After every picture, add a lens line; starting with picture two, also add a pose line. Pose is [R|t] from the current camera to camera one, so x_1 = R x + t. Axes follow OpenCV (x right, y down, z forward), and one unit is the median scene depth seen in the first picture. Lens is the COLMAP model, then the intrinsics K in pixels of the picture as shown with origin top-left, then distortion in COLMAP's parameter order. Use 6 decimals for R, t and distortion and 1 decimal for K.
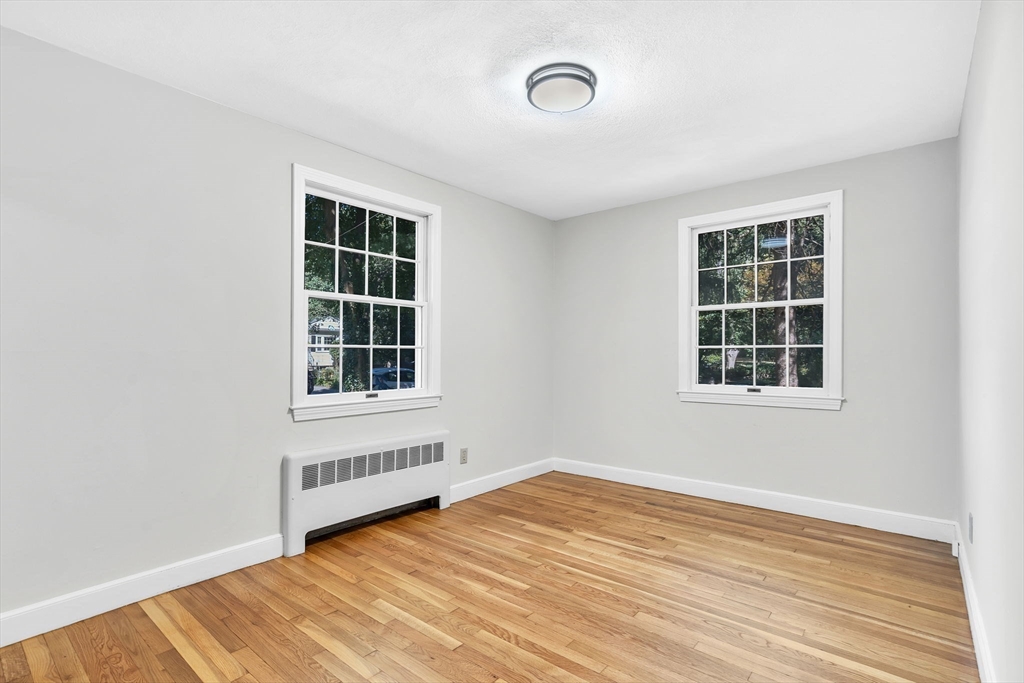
lens RADIAL K [[468.2, 0, 514.5], [0, 468.2, 343.8], [0, 0, 1]] dist [-0.010993, 0.008828]
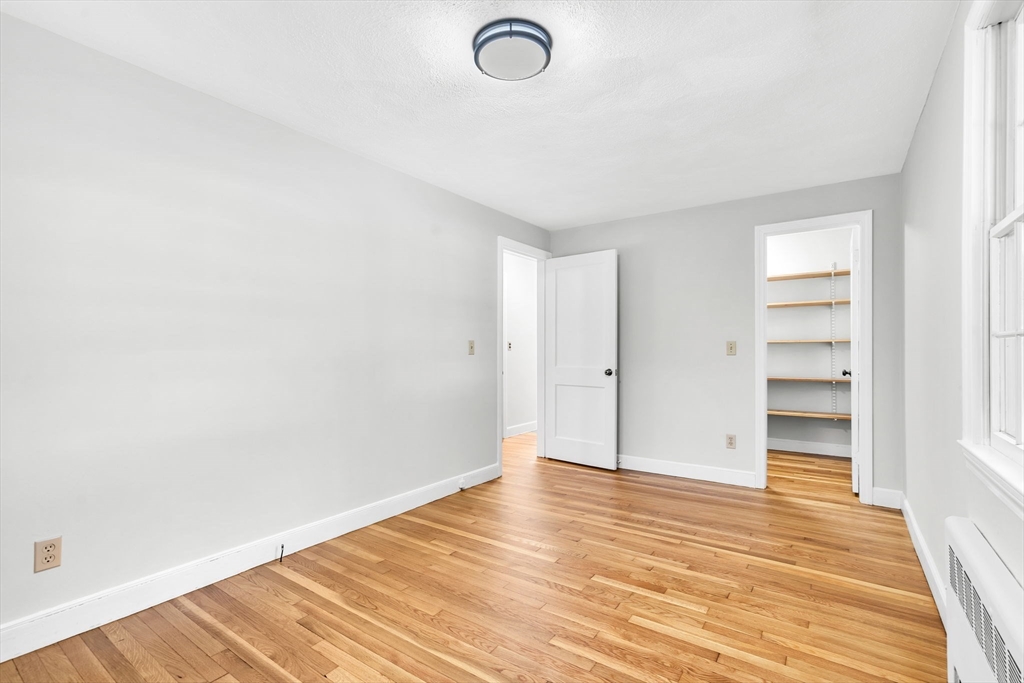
lens RADIAL K [[468.2, 0, 514.5], [0, 468.2, 343.8], [0, 0, 1]] dist [-0.010993, 0.008828]
pose [[-0.996062, 0.004953, -0.088517, 0.184030], [0.006552, 0.999820, -0.017787, 0.019358], [0.088413, -0.018297, -0.995916, 2.029612]]
